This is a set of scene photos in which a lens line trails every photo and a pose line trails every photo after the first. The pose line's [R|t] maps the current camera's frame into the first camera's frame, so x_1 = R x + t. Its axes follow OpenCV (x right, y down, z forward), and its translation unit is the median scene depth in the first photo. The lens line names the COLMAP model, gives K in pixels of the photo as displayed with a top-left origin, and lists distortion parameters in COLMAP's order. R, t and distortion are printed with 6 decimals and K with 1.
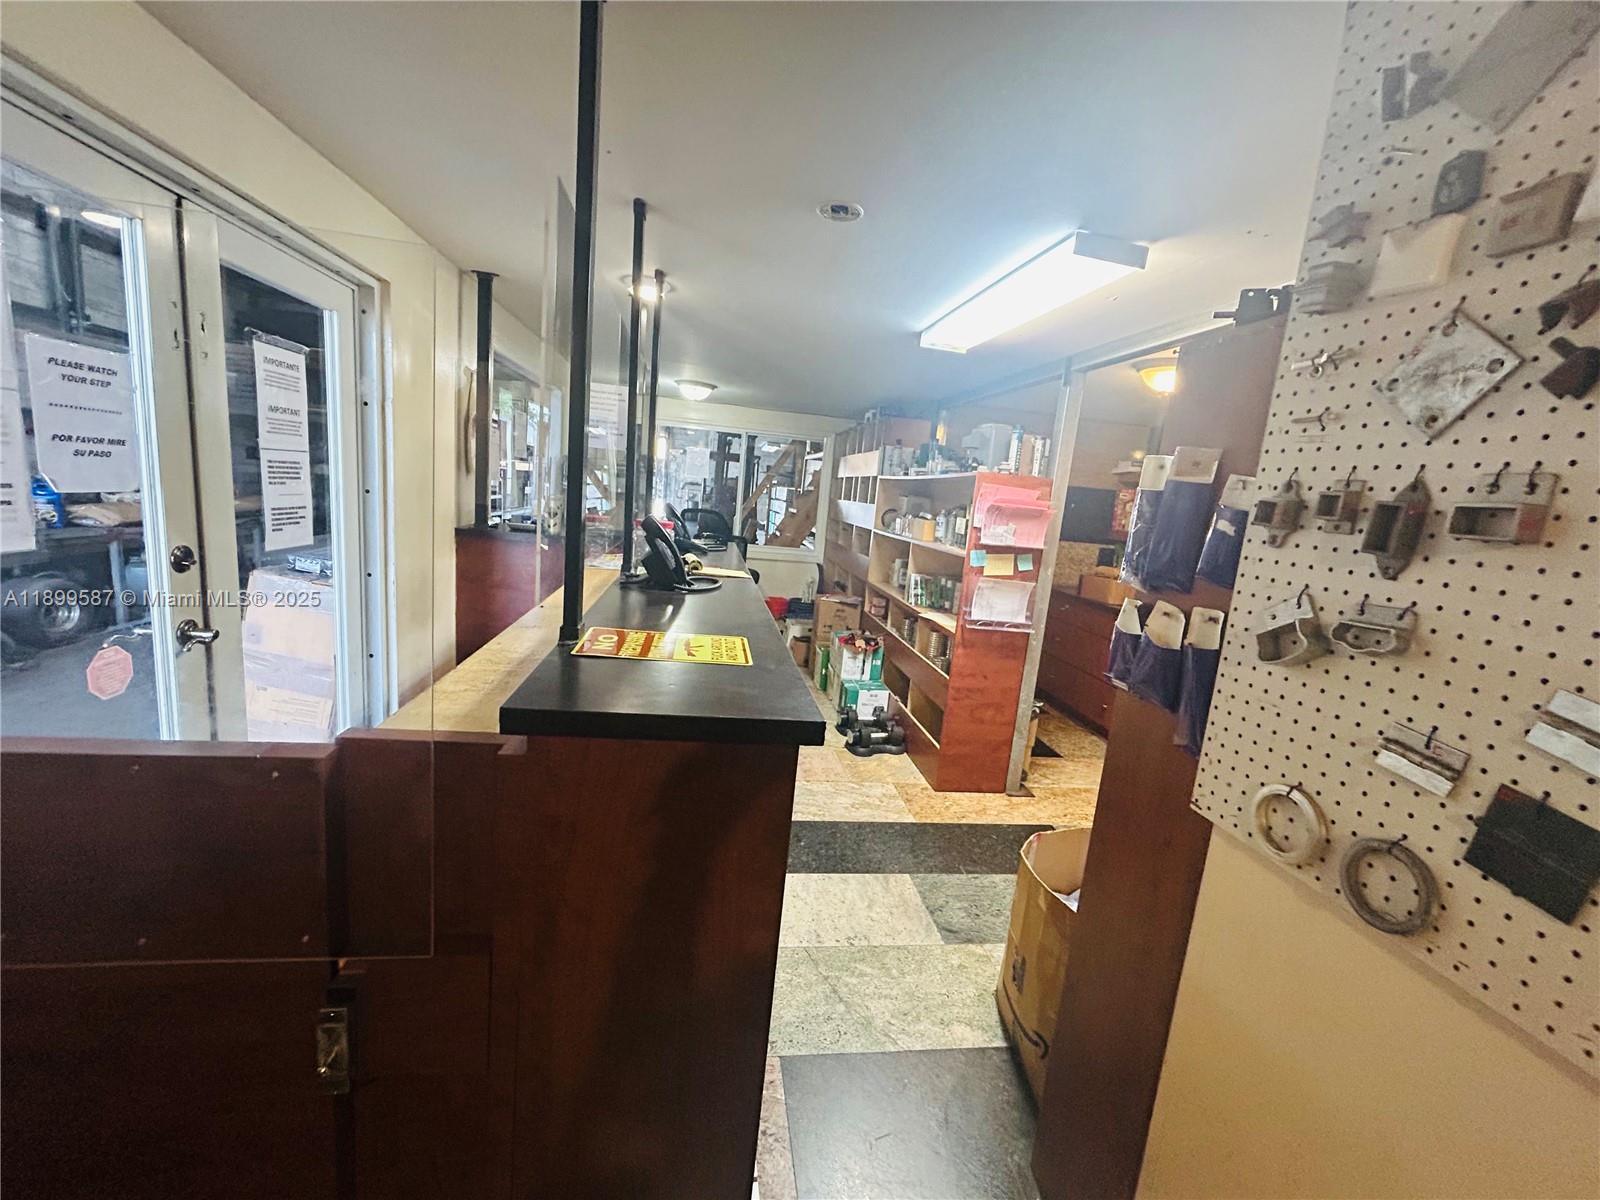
lens RADIAL K [[646.8, 0, 793.5], [0, 646.8, 594.8], [0, 0, 1]] dist [0.000517, 0.001356]
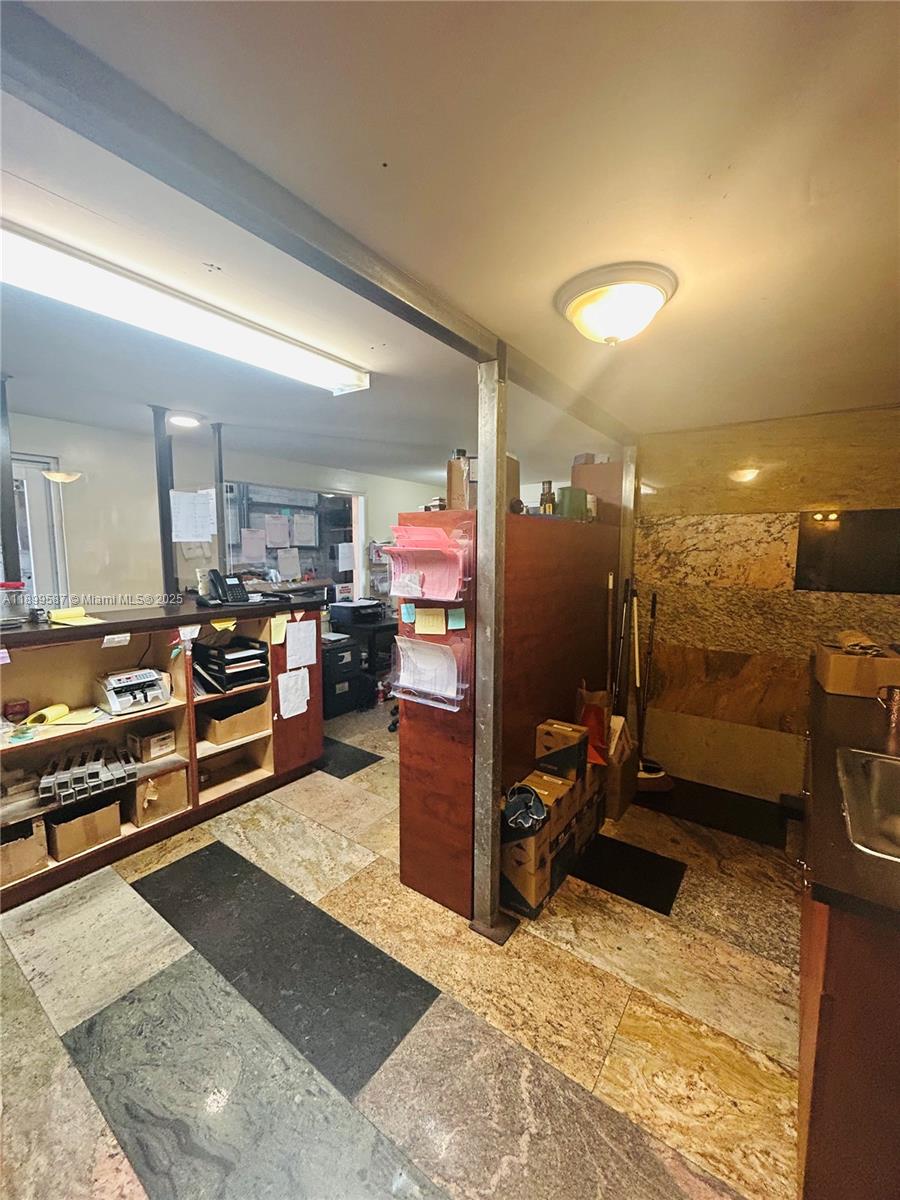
lens RADIAL K [[485.1, 0, 450.9], [0, 485.1, 600.3], [0, 0, 1]] dist [0.000517, 0.001356]
pose [[0.721124, -0.012205, -0.692698, 0.556870], [-0.050376, 0.996274, -0.069998, -0.023016], [0.690972, 0.085373, 0.717823, 0.423848]]
